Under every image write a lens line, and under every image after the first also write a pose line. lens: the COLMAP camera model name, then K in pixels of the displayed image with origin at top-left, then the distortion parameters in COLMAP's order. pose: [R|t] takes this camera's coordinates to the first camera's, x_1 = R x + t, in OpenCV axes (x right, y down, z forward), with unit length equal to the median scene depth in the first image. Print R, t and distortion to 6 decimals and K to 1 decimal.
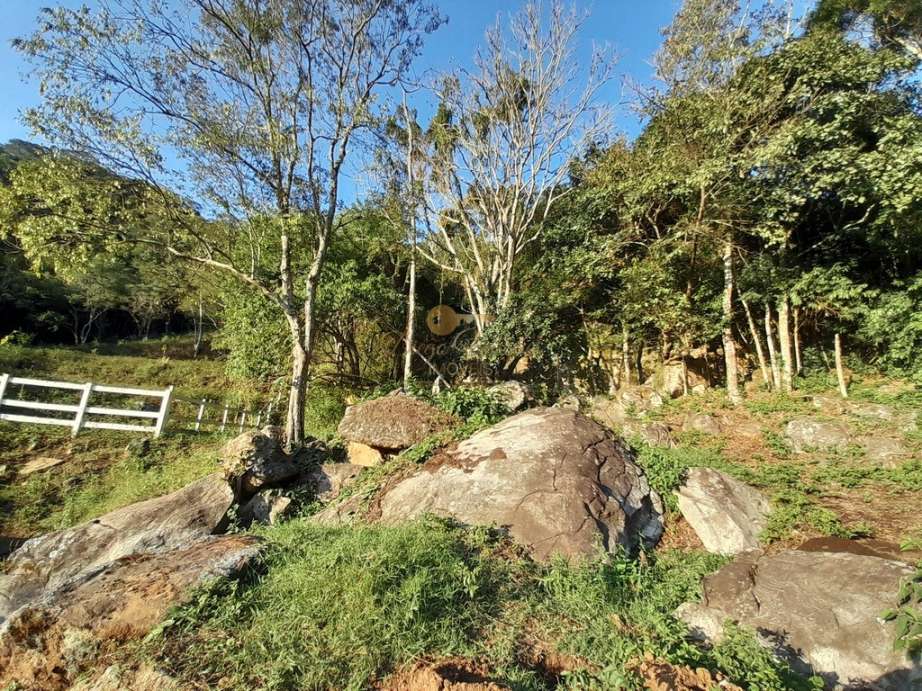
lens RADIAL K [[360.9, 0, 459.2], [0, 360.9, 349.3], [0, 0, 1]] dist [0.018104, -0.014039]
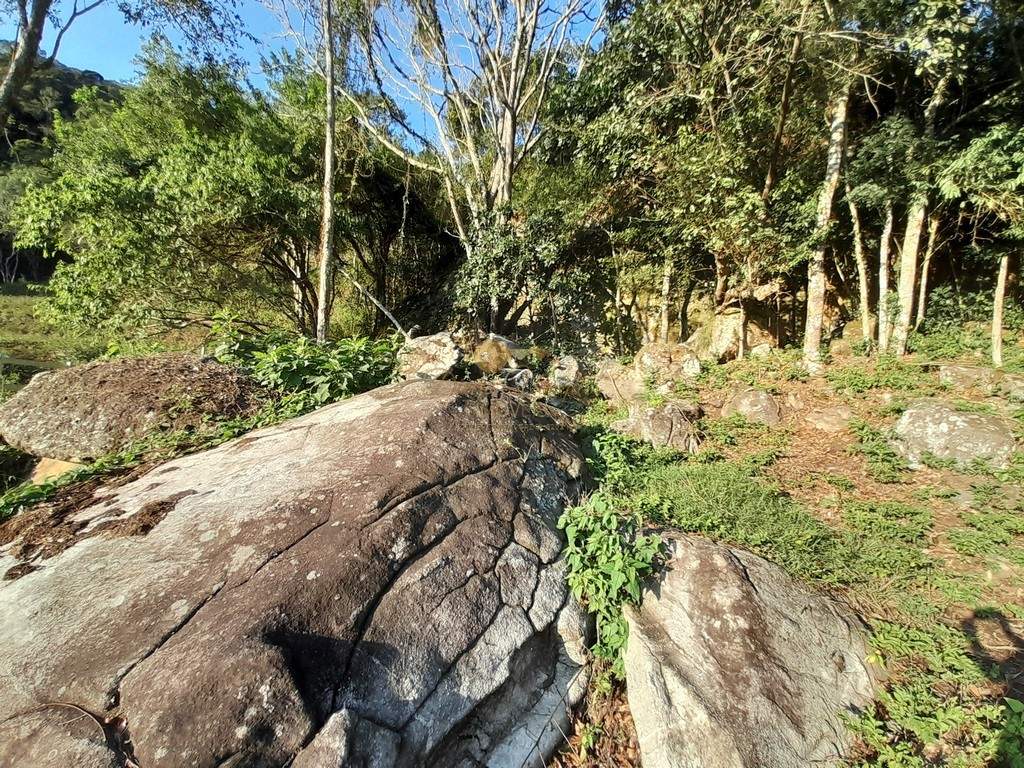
lens RADIAL K [[400.8, 0, 517.2], [0, 400.8, 384.0], [0, 0, 1]] dist [0.018104, -0.014039]
pose [[0.999698, 0.014468, 0.019875, 0.217884], [-0.018104, 0.980225, 0.197057, 0.035896], [-0.016631, -0.197357, 0.980191, 0.294451]]
